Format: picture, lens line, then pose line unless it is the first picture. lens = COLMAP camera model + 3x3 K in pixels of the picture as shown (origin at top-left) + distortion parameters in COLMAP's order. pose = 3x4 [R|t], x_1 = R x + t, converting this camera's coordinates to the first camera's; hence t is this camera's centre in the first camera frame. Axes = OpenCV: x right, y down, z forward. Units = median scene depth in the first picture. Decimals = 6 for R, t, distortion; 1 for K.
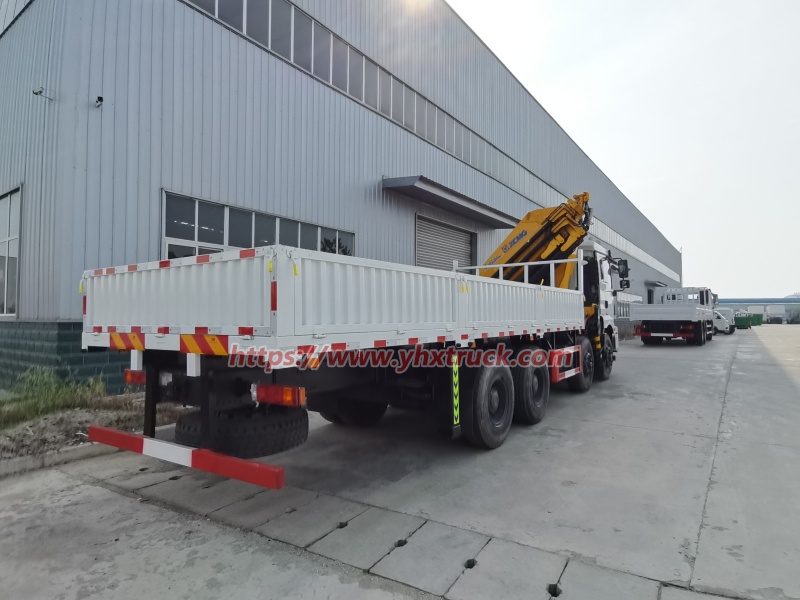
lens RADIAL K [[499.2, 0, 399.7], [0, 499.2, 298.2], [0, 0, 1]] dist [0.025500, -0.003176]
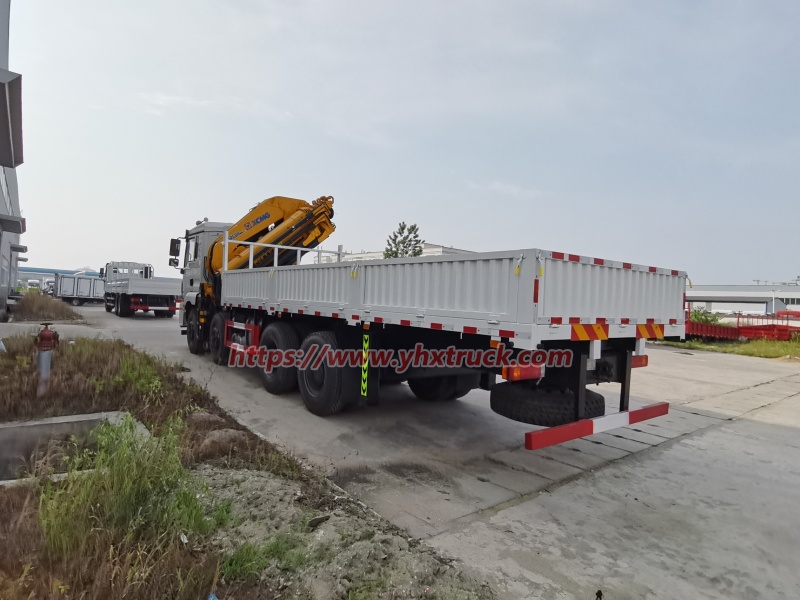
lens RADIAL K [[499.2, 0, 378.6], [0, 499.2, 304.5], [0, 0, 1]] dist [0.025500, -0.003176]
pose [[0.275569, 0.007406, 0.961253, -1.635852], [-0.080489, 0.996637, 0.015396, 0.048127], [-0.957906, -0.081613, 0.275238, 1.132986]]
